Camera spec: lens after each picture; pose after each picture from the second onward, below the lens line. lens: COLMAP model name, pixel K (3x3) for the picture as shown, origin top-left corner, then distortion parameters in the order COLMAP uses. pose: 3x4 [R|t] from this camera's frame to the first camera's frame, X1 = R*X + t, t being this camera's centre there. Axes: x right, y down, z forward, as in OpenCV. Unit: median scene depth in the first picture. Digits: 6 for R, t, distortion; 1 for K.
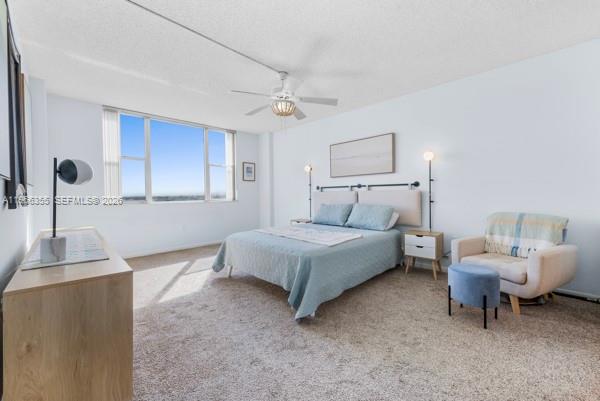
lens RADIAL K [[238.5, 0, 302.5], [0, 238.5, 200.5], [0, 0, 1]] dist [0.003493, 0.000239]
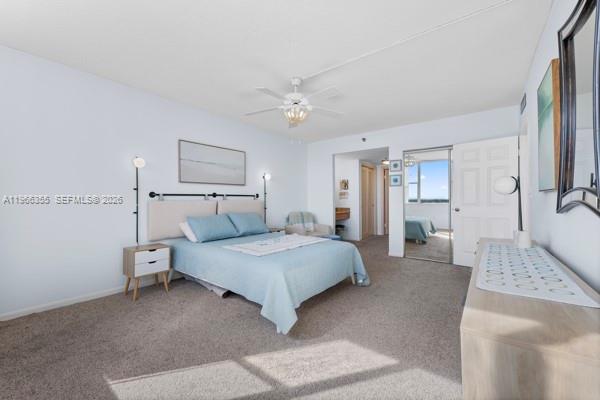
lens RADIAL K [[238.5, 0, 297.6], [0, 238.5, 196.5], [0, 0, 1]] dist [0.003493, 0.000239]
pose [[-0.112084, 0.034114, 0.993113, -0.738743], [0.040843, 0.998724, -0.029697, -0.014239], [-0.992859, 0.037233, -0.113334, 0.789569]]
